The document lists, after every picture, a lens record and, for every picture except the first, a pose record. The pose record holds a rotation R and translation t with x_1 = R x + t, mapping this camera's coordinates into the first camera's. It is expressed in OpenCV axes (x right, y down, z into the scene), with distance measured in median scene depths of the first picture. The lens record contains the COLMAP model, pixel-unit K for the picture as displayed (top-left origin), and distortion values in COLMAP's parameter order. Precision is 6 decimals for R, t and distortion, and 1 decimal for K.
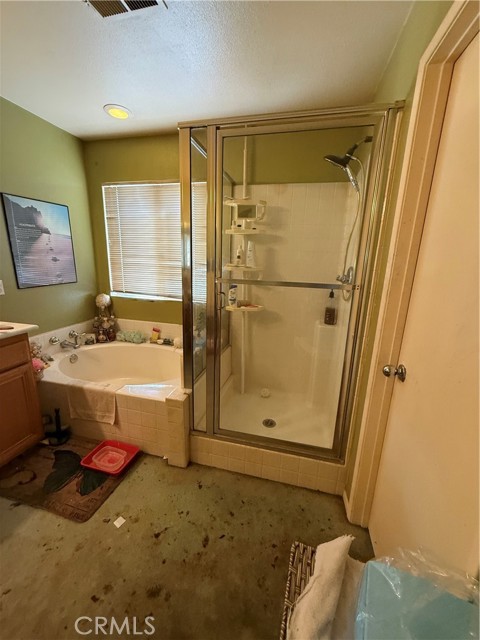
lens RADIAL K [[254.4, 0, 239.5], [0, 254.4, 318.3], [0, 0, 1]] dist [-0.000082, -0.000399]
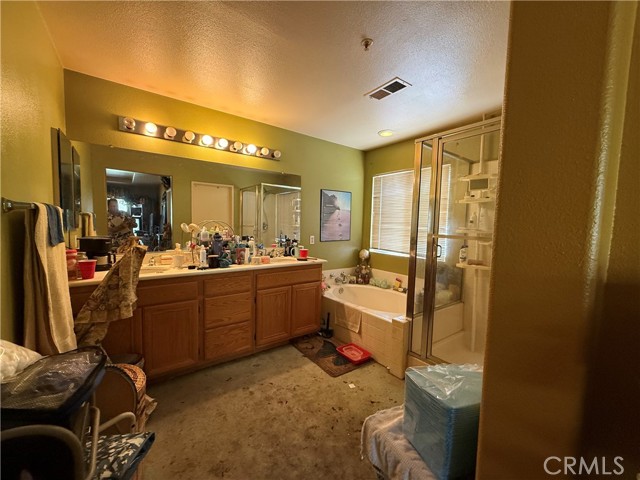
lens RADIAL K [[254.4, 0, 319.3], [0, 254.4, 240.3], [0, 0, 1]] dist [-0.000082, -0.000399]
pose [[0.771423, 0.031148, -0.635559, 0.206367], [-0.149265, 0.979791, -0.133156, 0.101499], [0.618568, 0.197586, 0.760483, -0.298032]]
